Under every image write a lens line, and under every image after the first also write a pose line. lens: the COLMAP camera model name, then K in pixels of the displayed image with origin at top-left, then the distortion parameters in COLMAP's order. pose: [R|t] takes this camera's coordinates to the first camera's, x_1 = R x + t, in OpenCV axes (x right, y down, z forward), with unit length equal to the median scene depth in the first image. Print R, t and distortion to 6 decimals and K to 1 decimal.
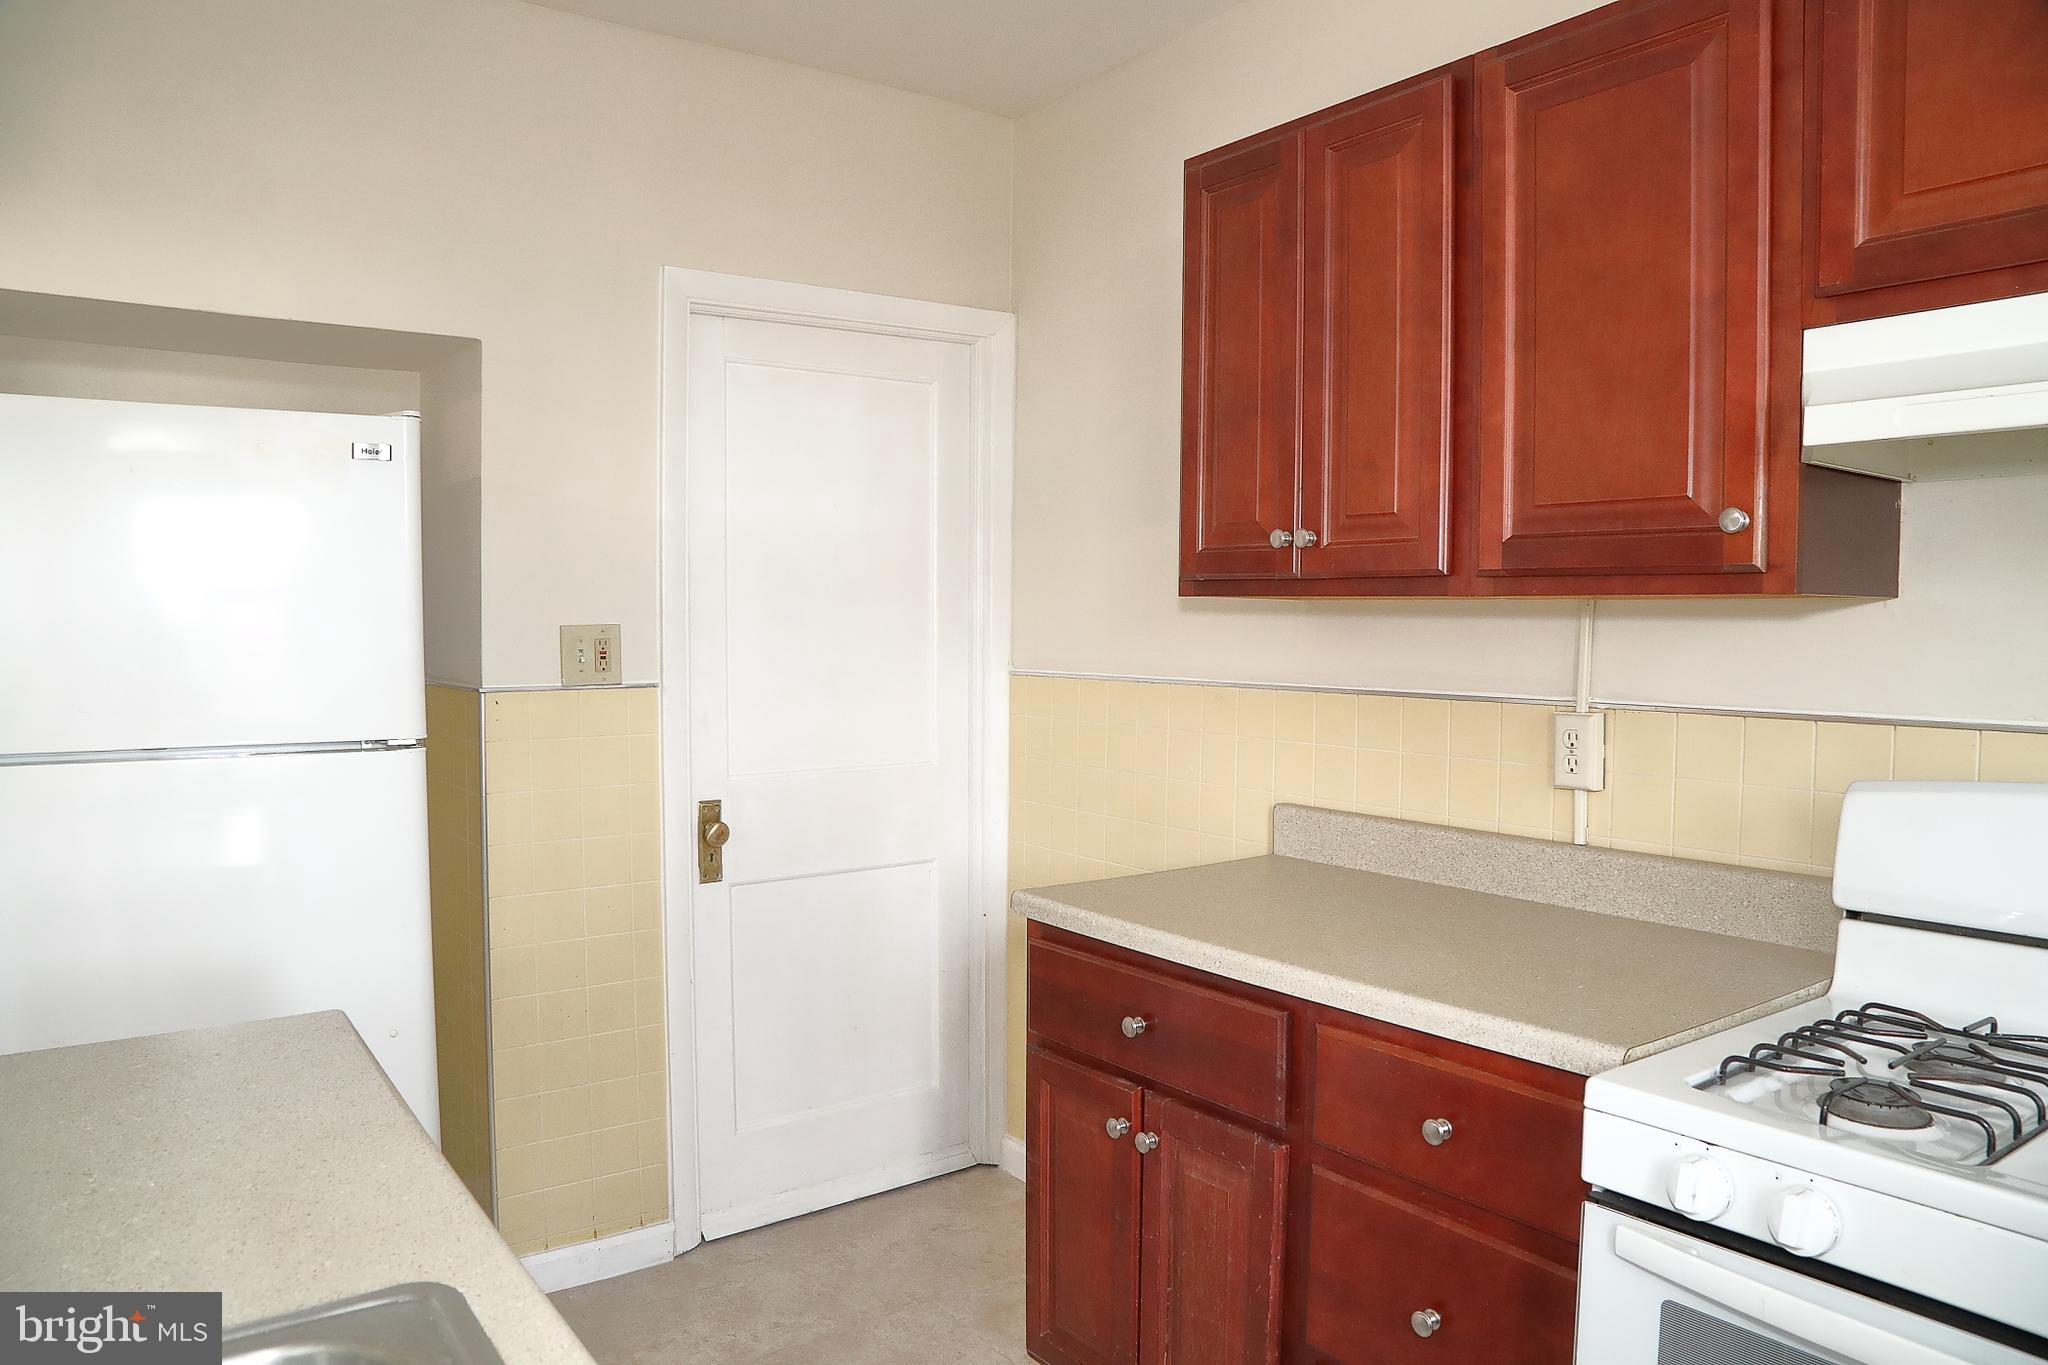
lens RADIAL K [[1401.9, 0, 1005.7], [0, 1401.9, 684.3], [0, 0, 1]] dist [-0.112766, 0.040730]
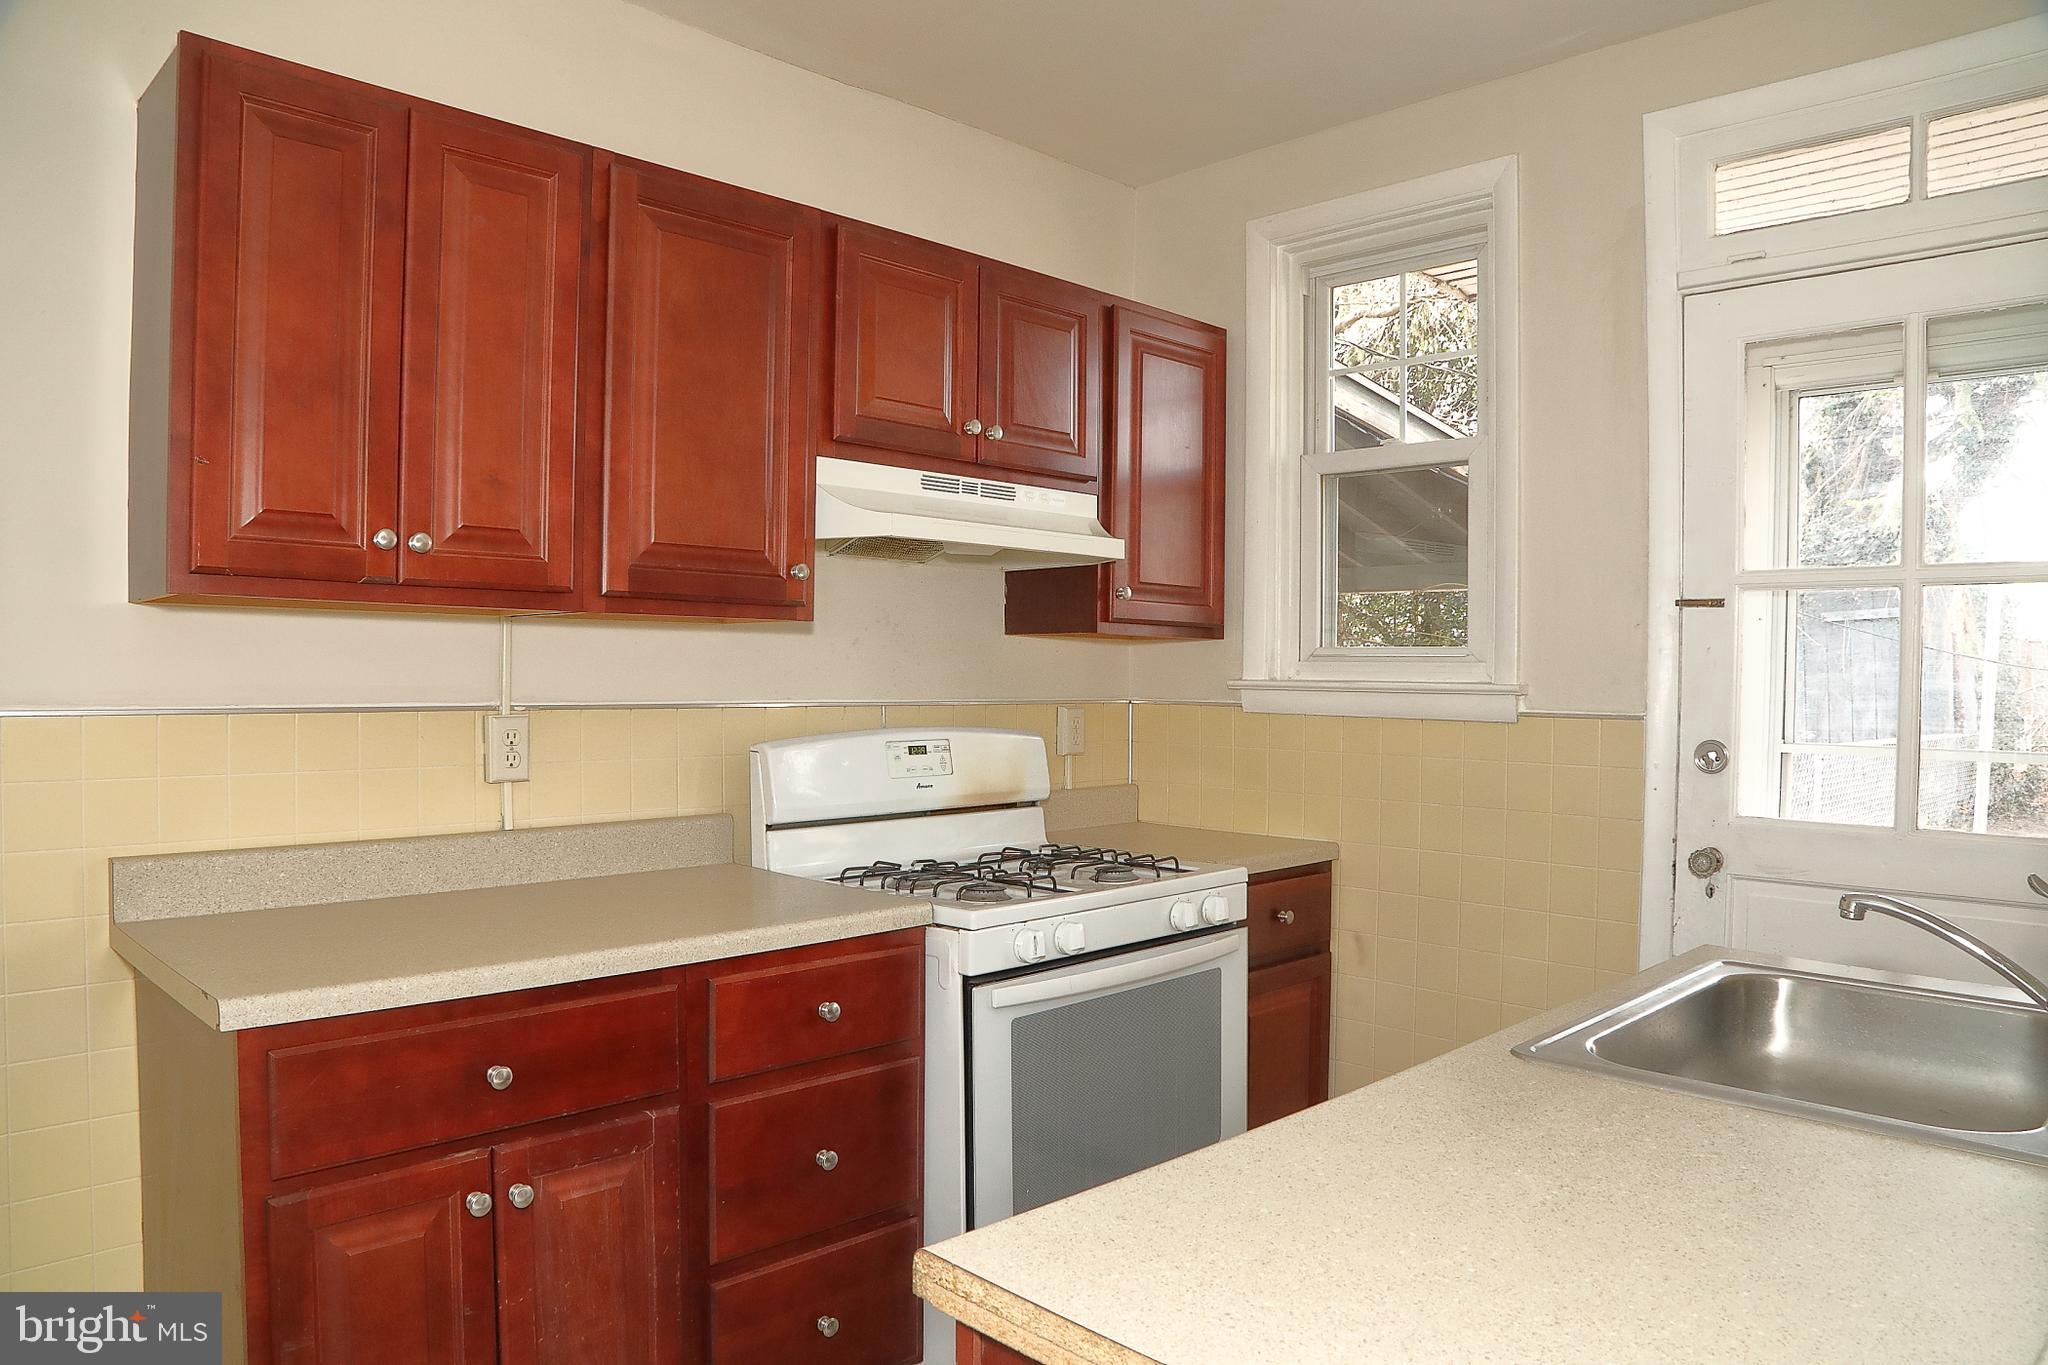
lens RADIAL K [[1401.9, 0, 1005.7], [0, 1401.9, 684.3], [0, 0, 1]] dist [-0.112766, 0.040730]
pose [[-0.162647, -0.010297, 0.986631, -0.874538], [0.038846, 0.999103, 0.016831, -0.009265], [-0.985919, 0.041064, -0.162101, 0.855340]]
